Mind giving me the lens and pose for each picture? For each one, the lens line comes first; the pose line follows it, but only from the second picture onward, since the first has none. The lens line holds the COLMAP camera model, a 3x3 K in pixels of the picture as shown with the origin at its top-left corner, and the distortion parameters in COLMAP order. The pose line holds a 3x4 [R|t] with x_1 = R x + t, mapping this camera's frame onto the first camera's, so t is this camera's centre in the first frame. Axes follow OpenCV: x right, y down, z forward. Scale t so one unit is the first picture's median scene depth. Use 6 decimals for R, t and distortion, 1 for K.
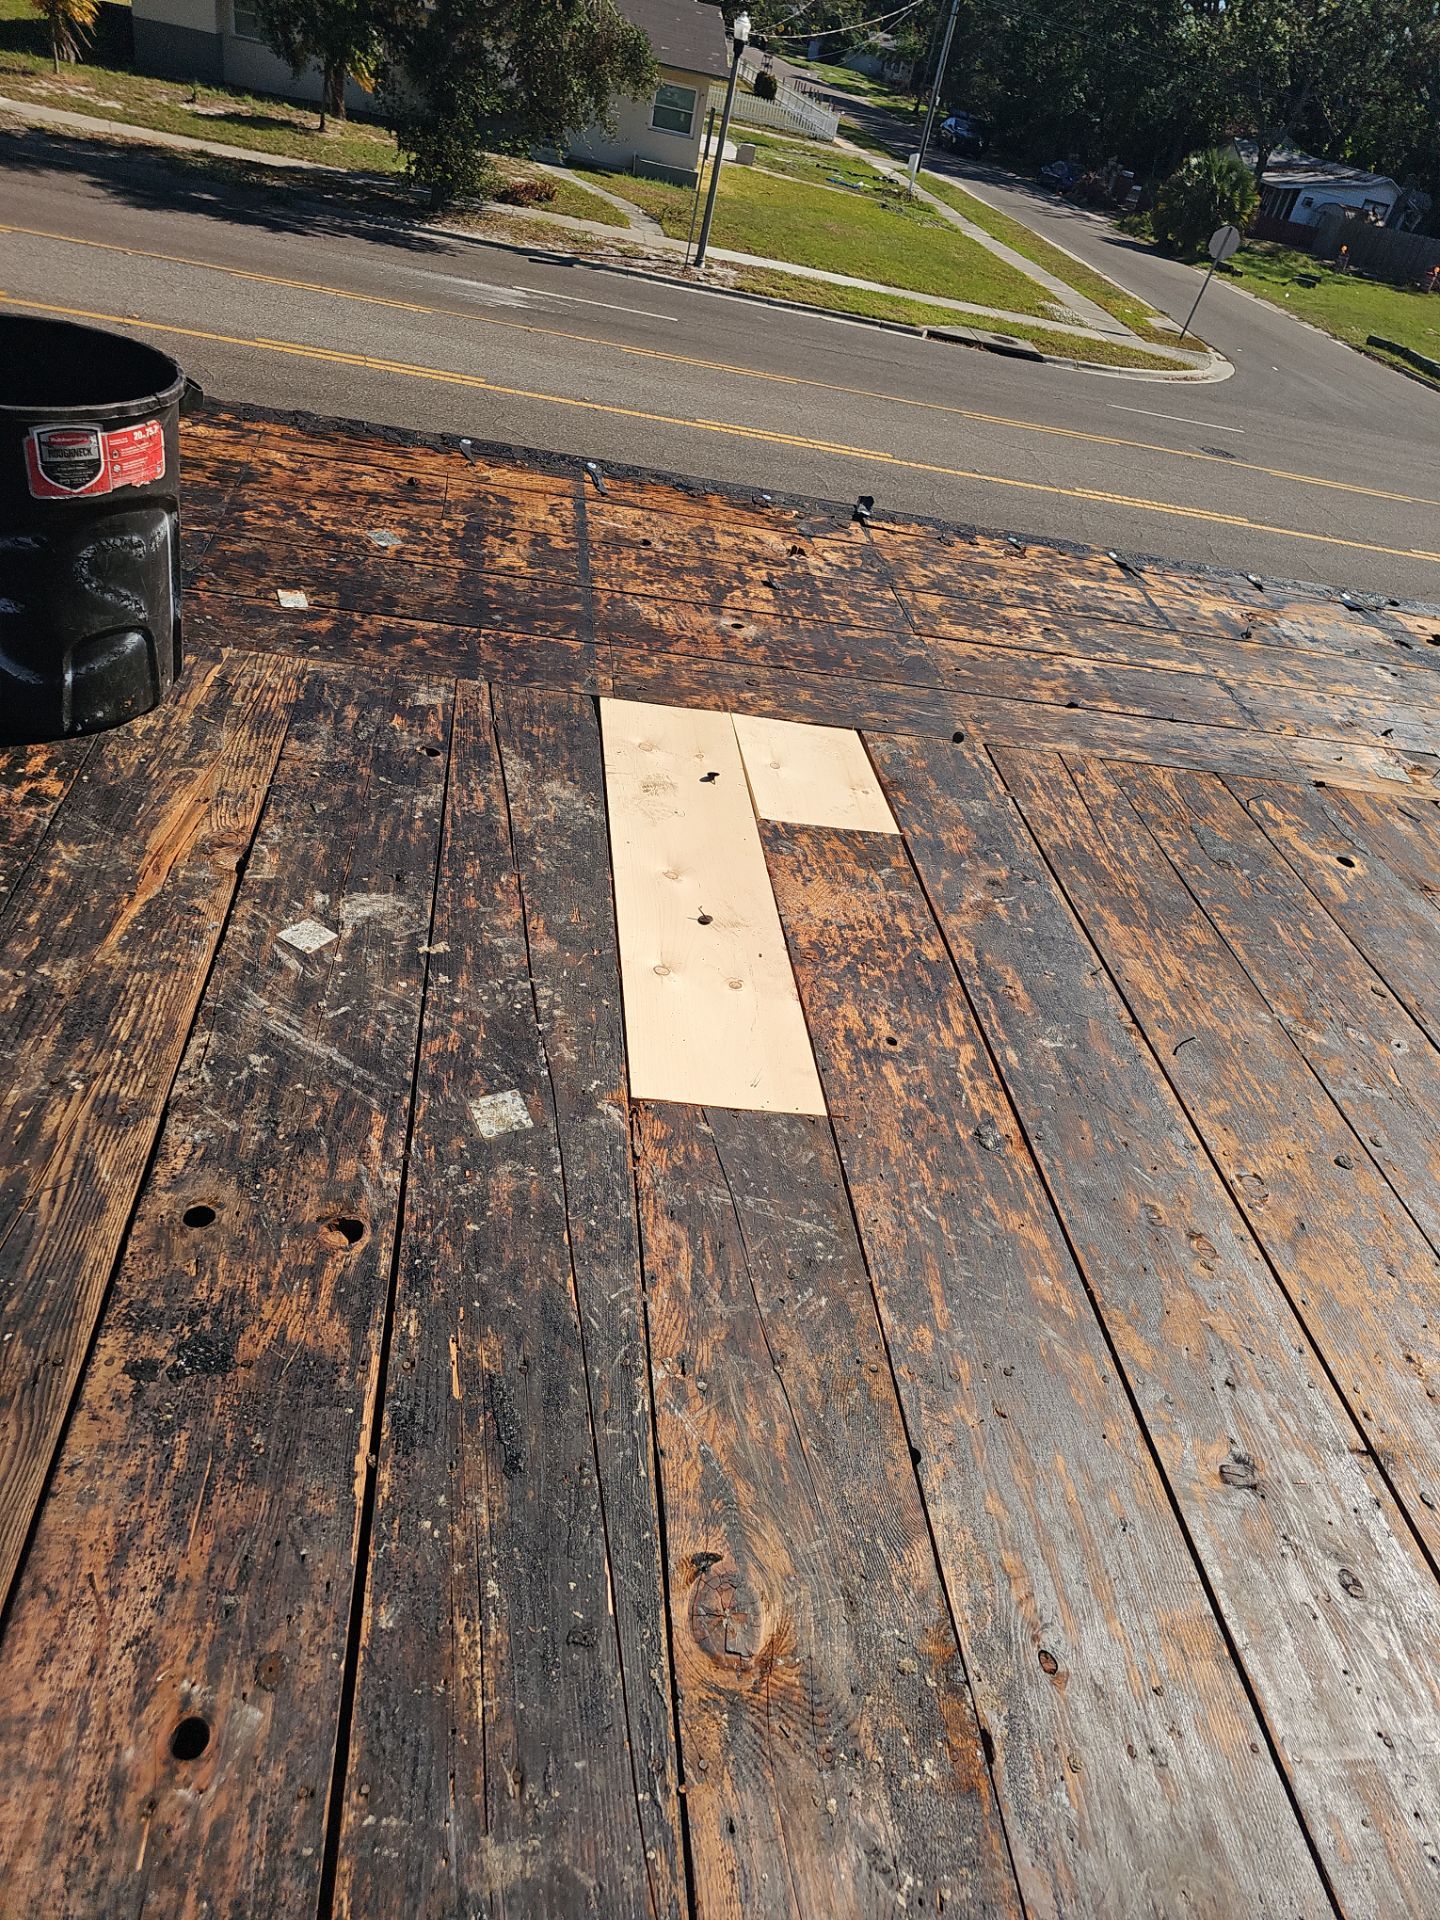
lens RADIAL K [[1290.9, 0, 720.0], [0, 1290.9, 960.0], [0, 0, 1]] dist [0.024642, -0.023583]
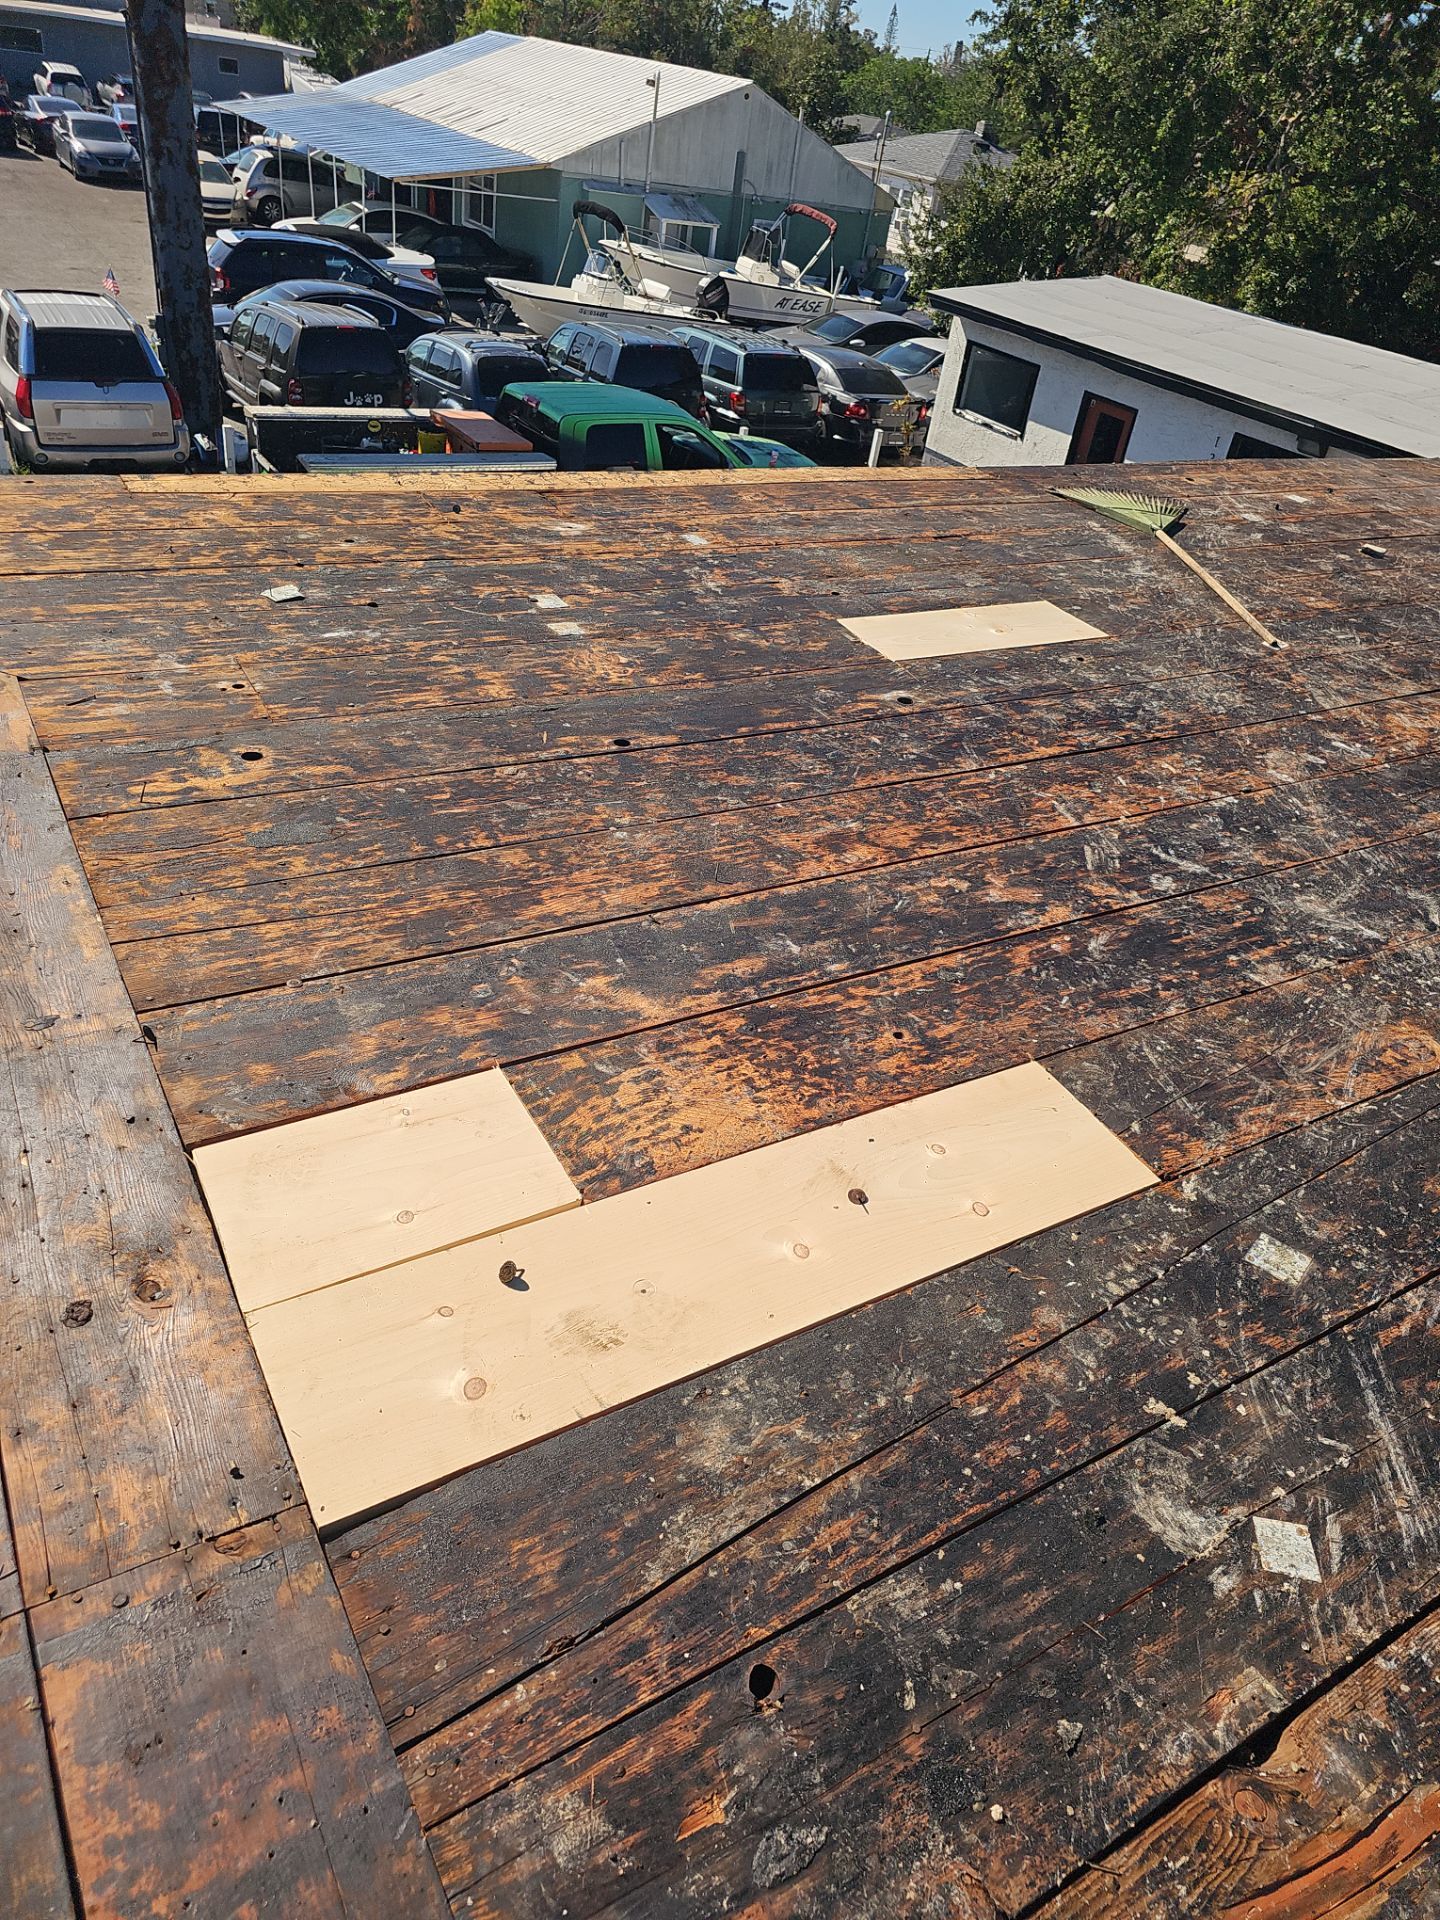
lens RADIAL K [[1290.9, 0, 720.0], [0, 1290.9, 960.0], [0, 0, 1]] dist [0.024642, -0.023583]
pose [[-0.376271, -0.714785, 0.589494, -0.388713], [0.368027, 0.468597, 0.803102, -0.872985], [-0.850280, 0.519133, 0.086740, 1.023509]]
